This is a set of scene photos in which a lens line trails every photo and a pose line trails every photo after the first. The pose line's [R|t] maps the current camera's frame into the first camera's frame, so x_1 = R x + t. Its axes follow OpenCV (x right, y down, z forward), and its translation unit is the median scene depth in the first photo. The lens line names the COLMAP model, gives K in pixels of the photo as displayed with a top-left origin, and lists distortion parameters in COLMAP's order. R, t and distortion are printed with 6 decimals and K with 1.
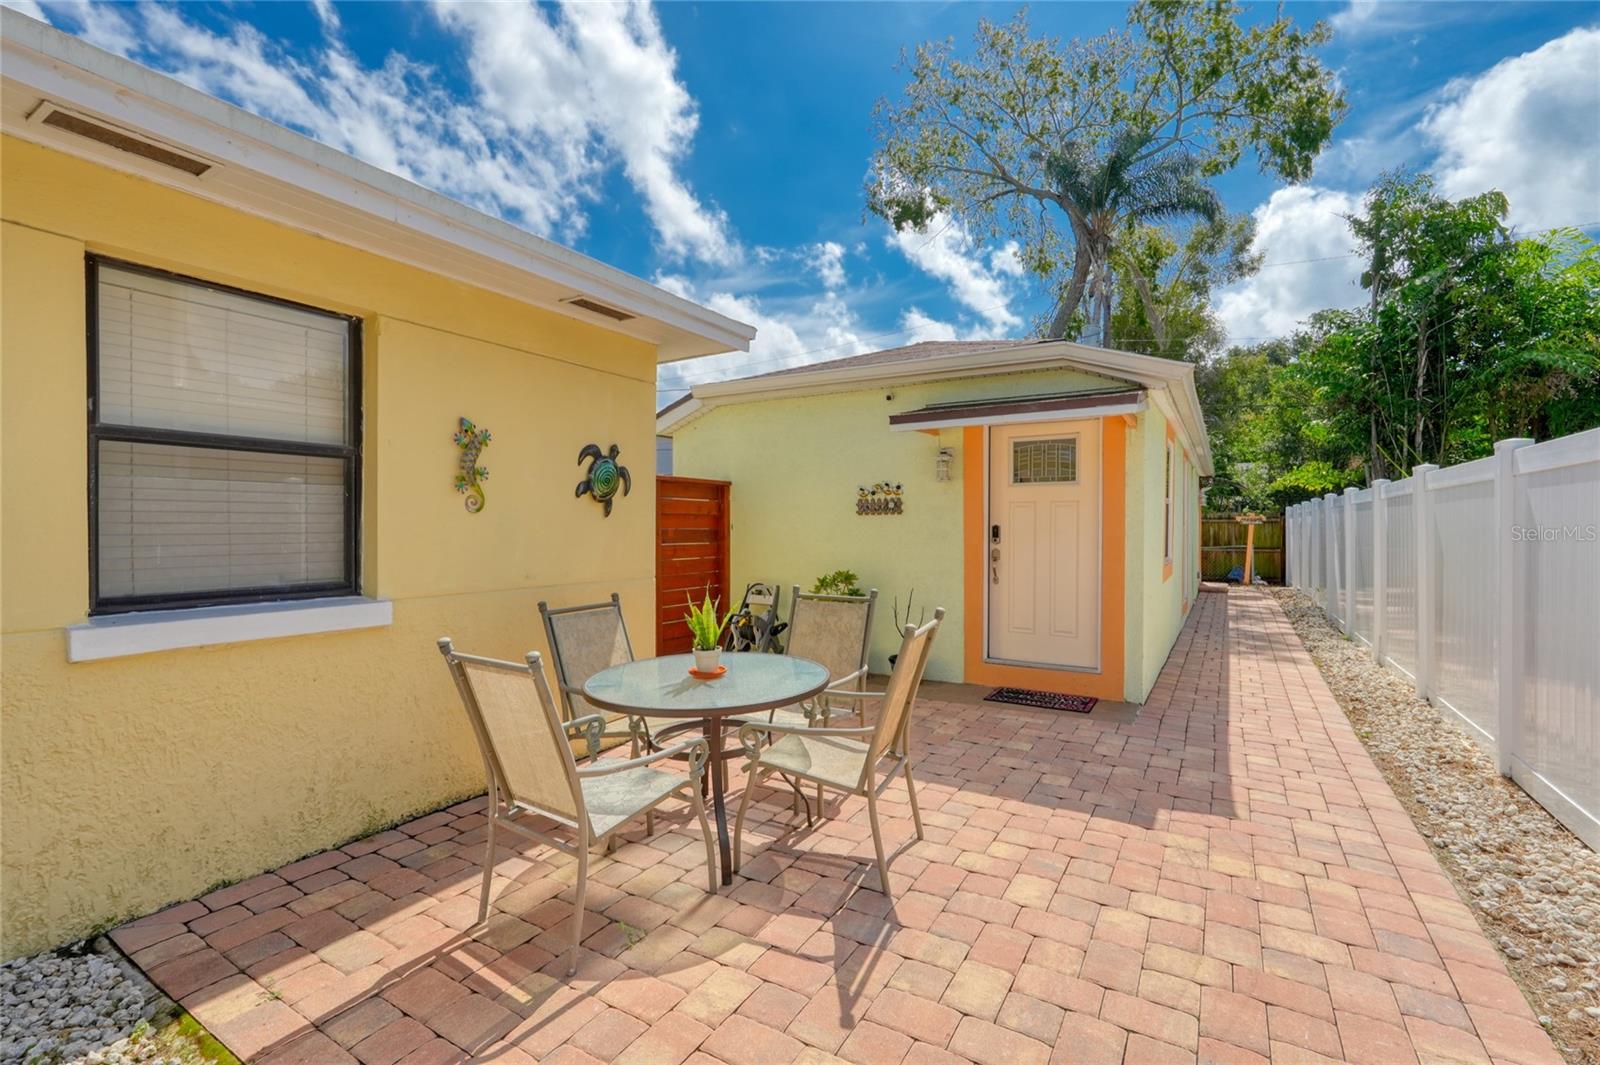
lens RADIAL K [[709.5, 0, 794.8], [0, 709.5, 533.0], [0, 0, 1]] dist [-0.000812, -0.000054]
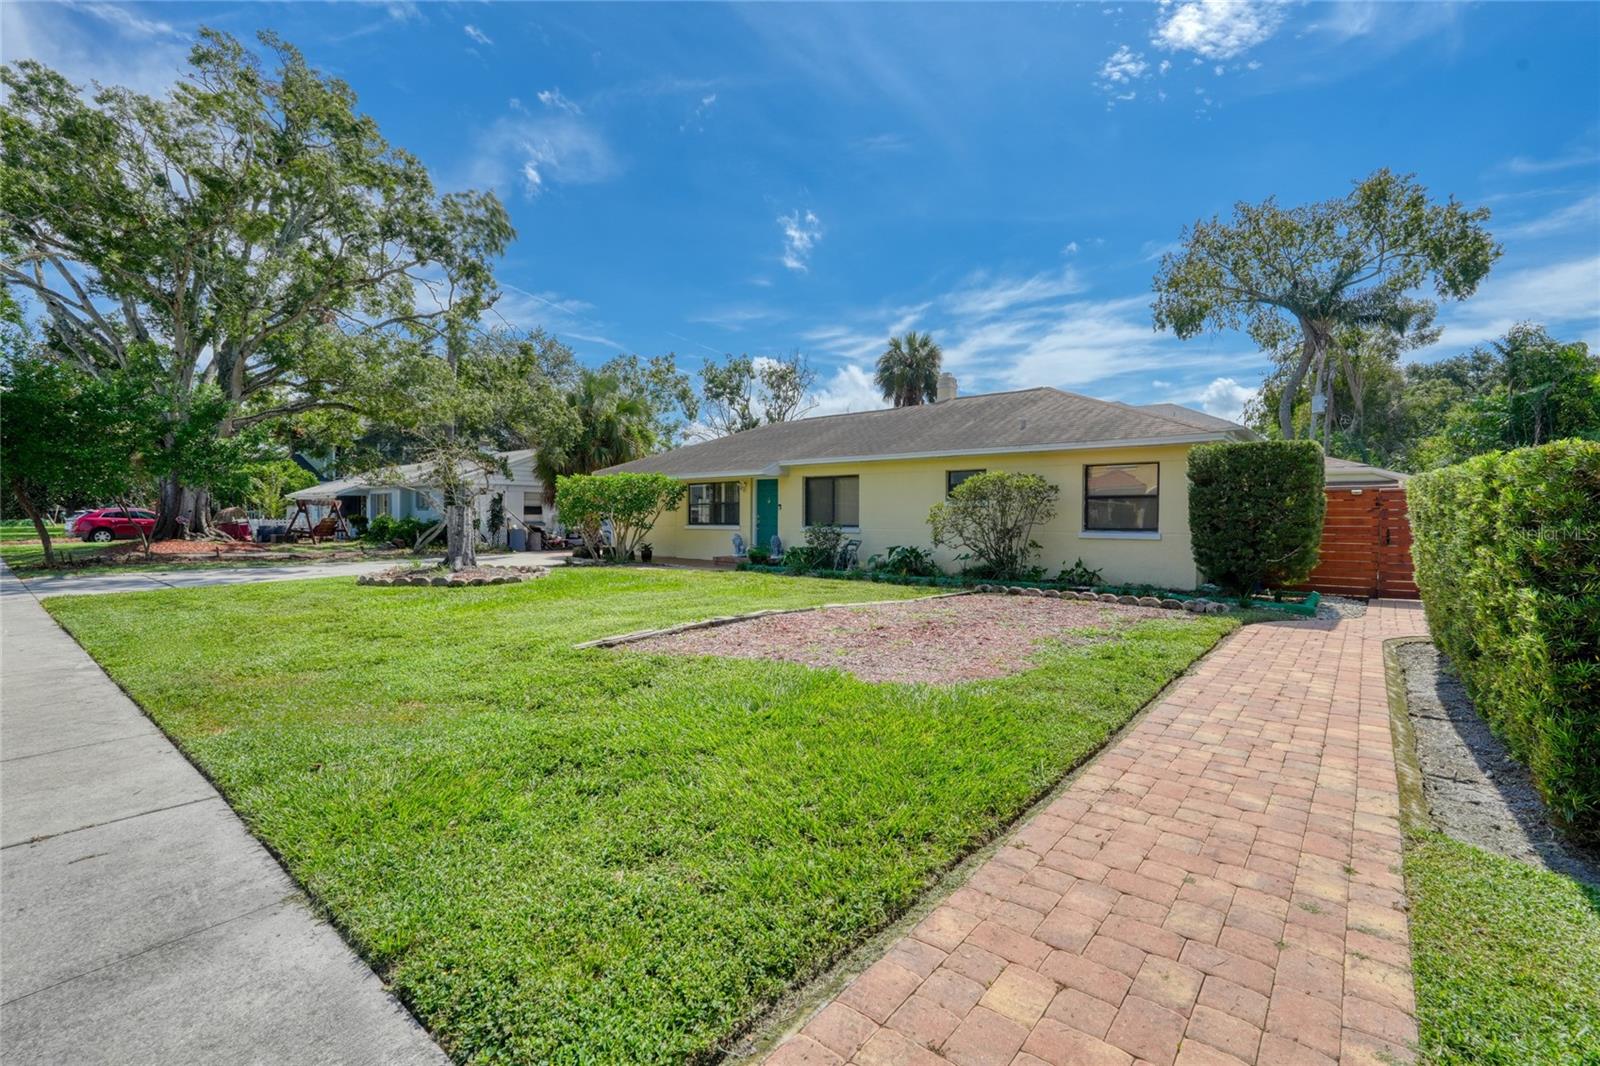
lens RADIAL K [[709.5, 0, 802.8], [0, 709.5, 522.9], [0, 0, 1]] dist [-0.000812, -0.000054]
pose [[0.988012, 0.011364, -0.153960, -0.448574], [-0.010385, 0.999920, 0.007162, -0.003202], [0.154029, -0.005477, 0.988051, -0.710292]]
